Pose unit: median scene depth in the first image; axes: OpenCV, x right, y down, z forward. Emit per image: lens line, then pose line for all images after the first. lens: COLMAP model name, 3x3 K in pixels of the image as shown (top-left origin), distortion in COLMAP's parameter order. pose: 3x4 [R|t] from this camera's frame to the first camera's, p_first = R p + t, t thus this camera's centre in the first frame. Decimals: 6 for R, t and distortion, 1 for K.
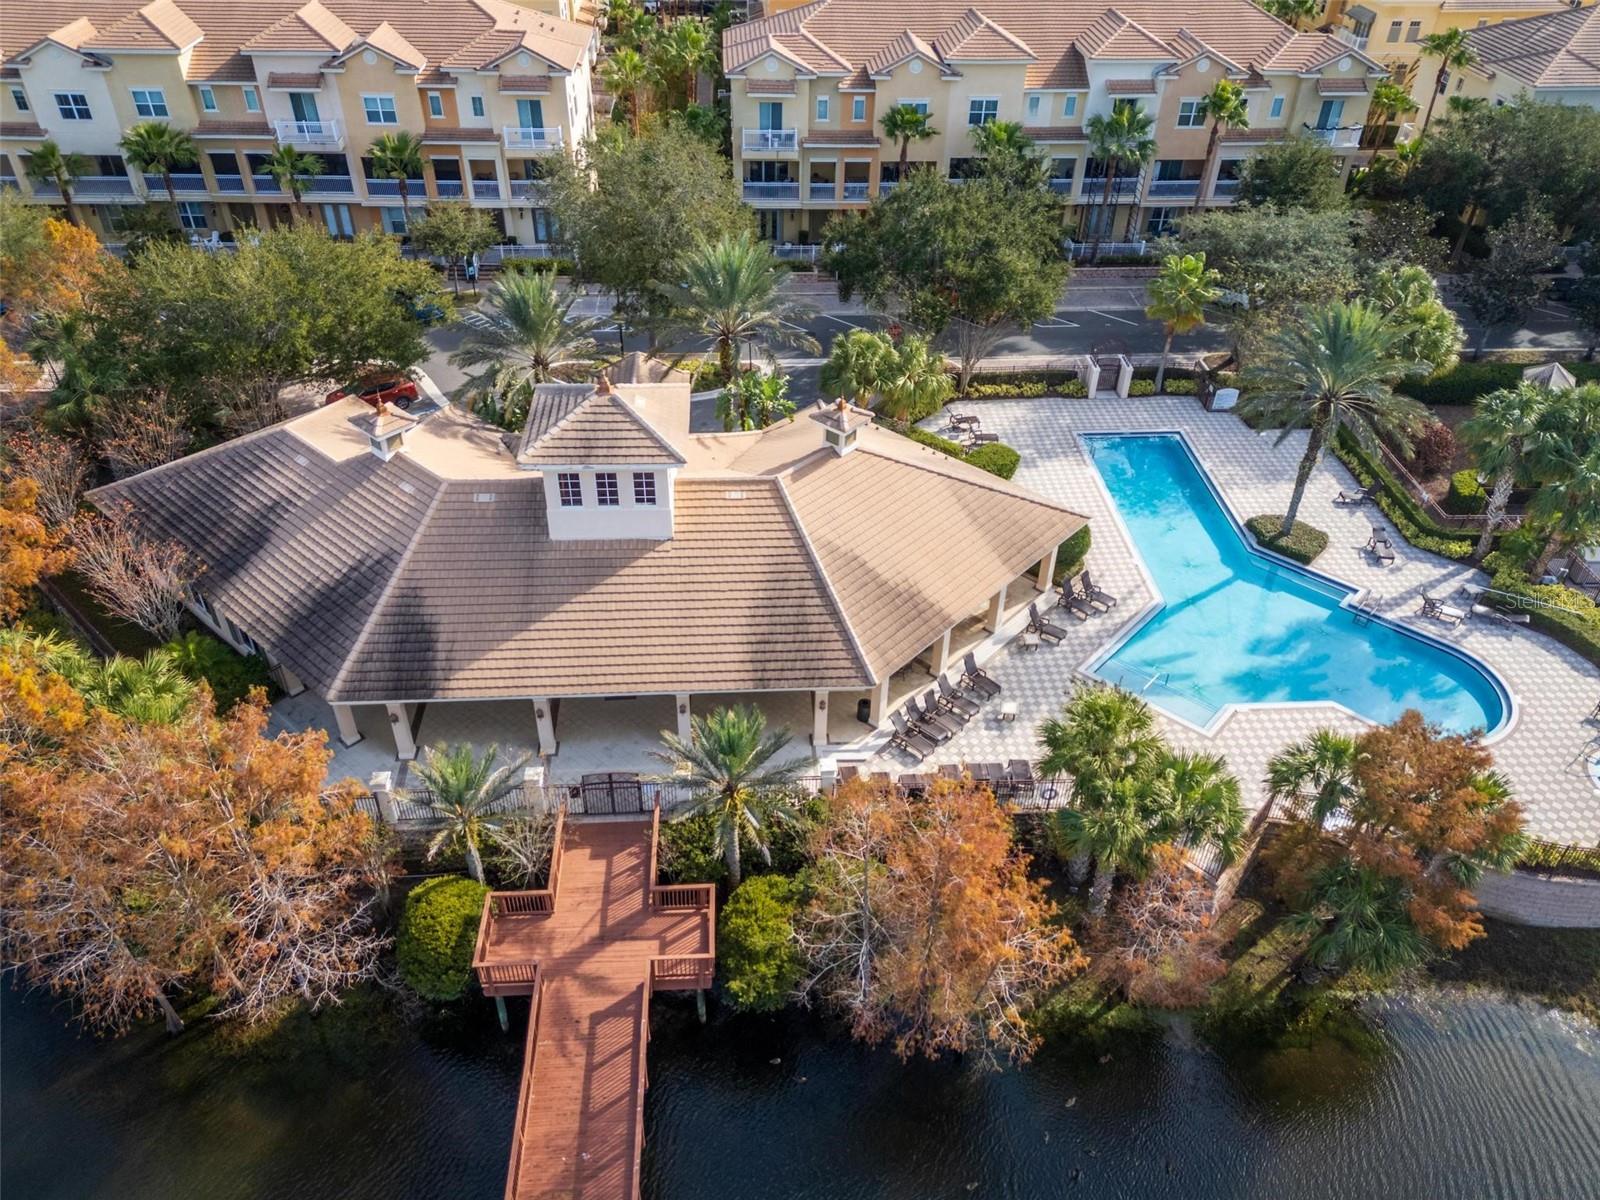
lens RADIAL K [[1152.2, 0, 800.0], [0, 1152.2, 600.0], [0, 0, 1]] dist [0.054297, -0.053716]
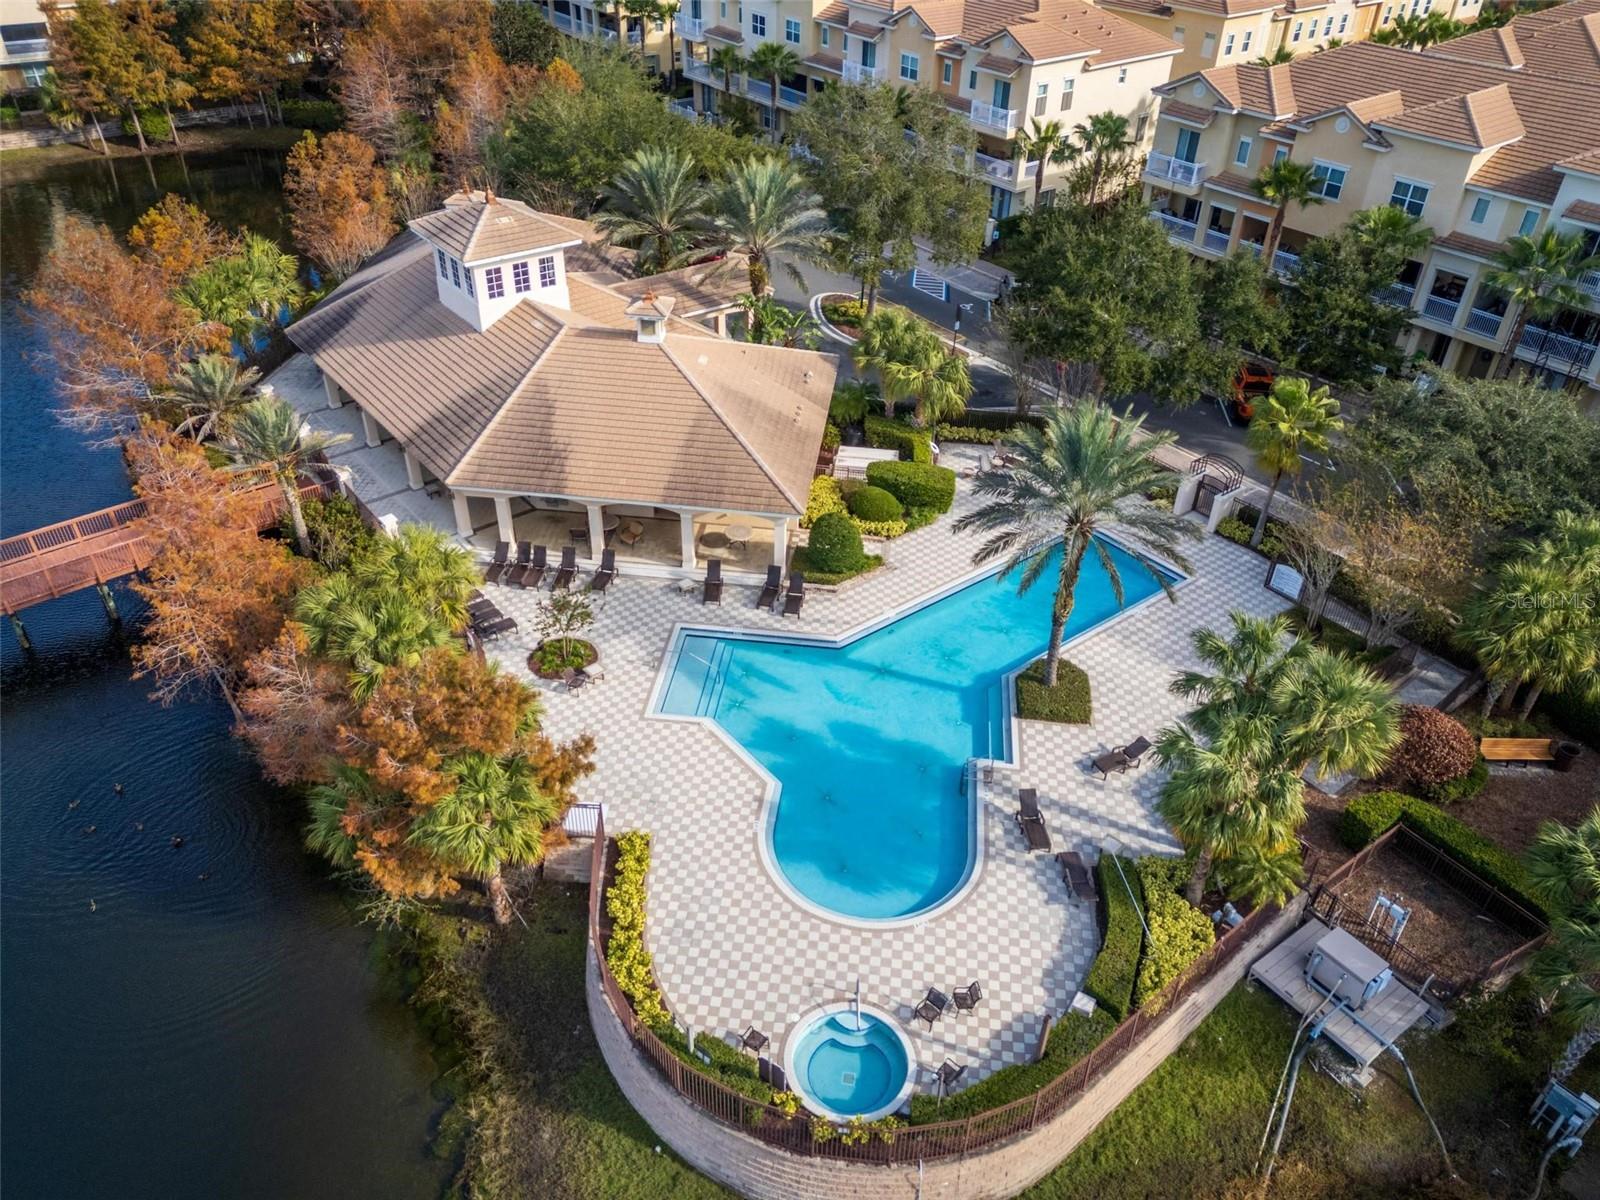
lens RADIAL K [[1152.2, 0, 800.0], [0, 1152.2, 600.0], [0, 0, 1]] dist [0.054297, -0.053716]
pose [[0.568525, 0.476656, -0.670506, 0.720938], [-0.506996, 0.844872, 0.170727, -0.134990], [0.647869, 0.242881, 0.721993, 0.261186]]
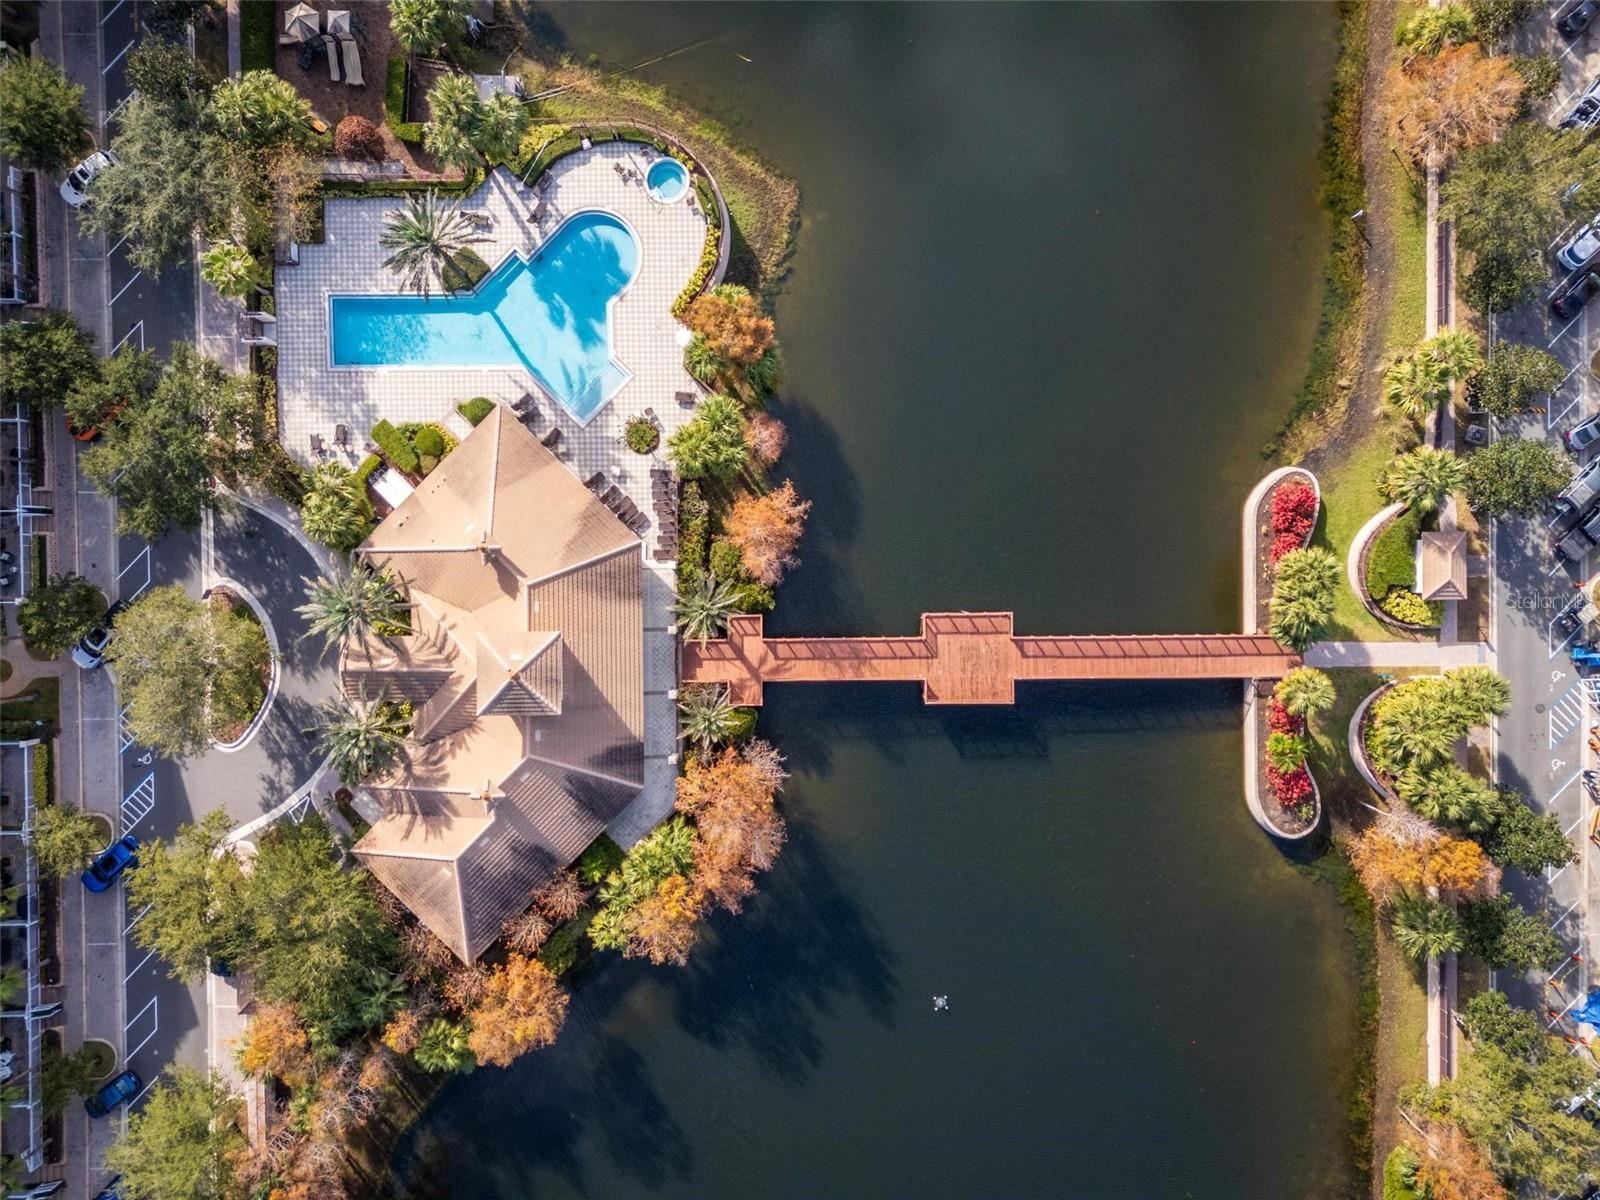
lens RADIAL K [[1152.2, 0, 800.0], [0, 1152.2, 600.0], [0, 0, 1]] dist [0.054297, -0.053716]
pose [[0.049389, -0.998093, -0.037032, 0.033120], [0.603364, 0.000268, 0.797466, -0.946048], [-0.795935, -0.061730, 0.602226, -0.351722]]
